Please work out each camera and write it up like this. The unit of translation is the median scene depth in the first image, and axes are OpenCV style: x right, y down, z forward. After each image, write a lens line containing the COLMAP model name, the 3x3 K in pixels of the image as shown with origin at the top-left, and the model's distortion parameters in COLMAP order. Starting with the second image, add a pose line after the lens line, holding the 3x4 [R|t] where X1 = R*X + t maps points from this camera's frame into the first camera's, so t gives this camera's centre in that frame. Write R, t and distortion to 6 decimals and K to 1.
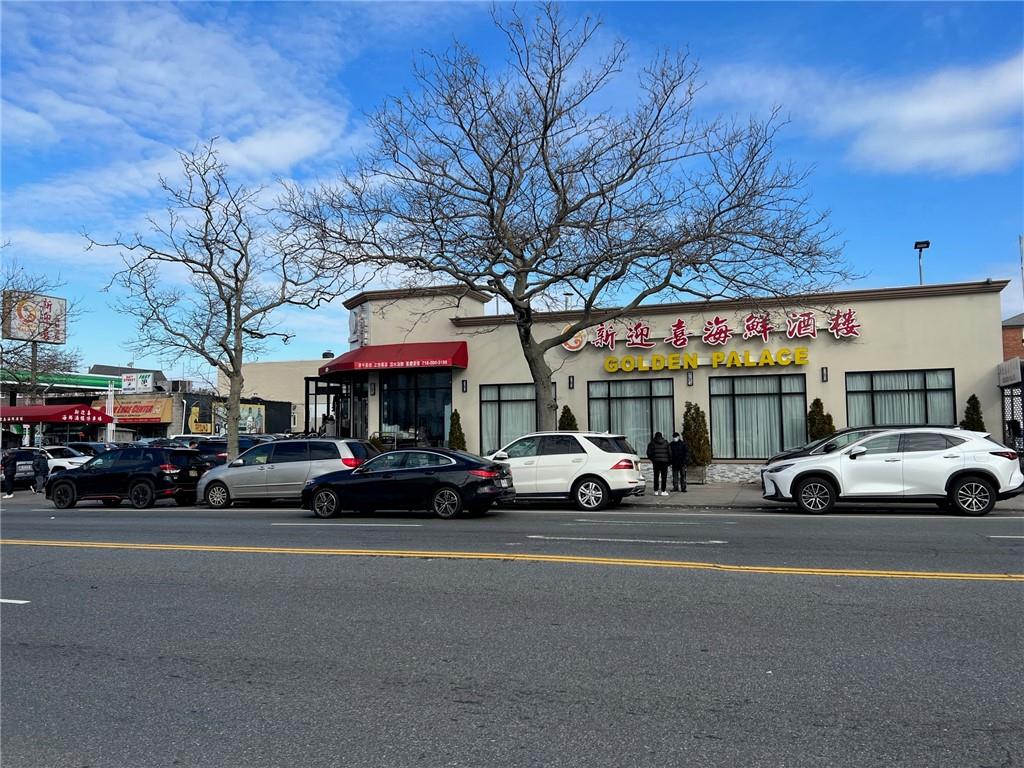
lens RADIAL K [[757.9, 0, 510.3], [0, 757.9, 393.2], [0, 0, 1]] dist [0.179055, 0.000527]
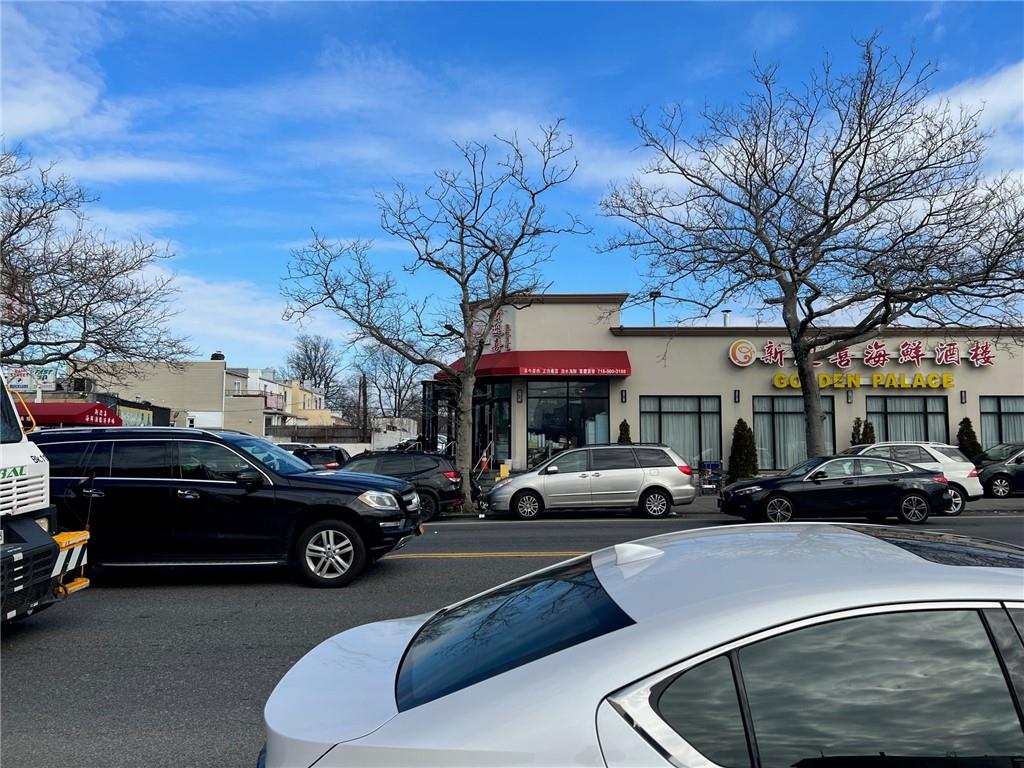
lens RADIAL K [[751.5, 0, 512.0], [0, 751.5, 384.0], [0, 0, 1]] dist [0.046187, 0.001726]
pose [[0.945528, 0.038656, 0.323237, -0.513848], [-0.027960, 0.998899, -0.037671, 0.015566], [-0.324338, 0.026581, 0.945568, 0.119869]]
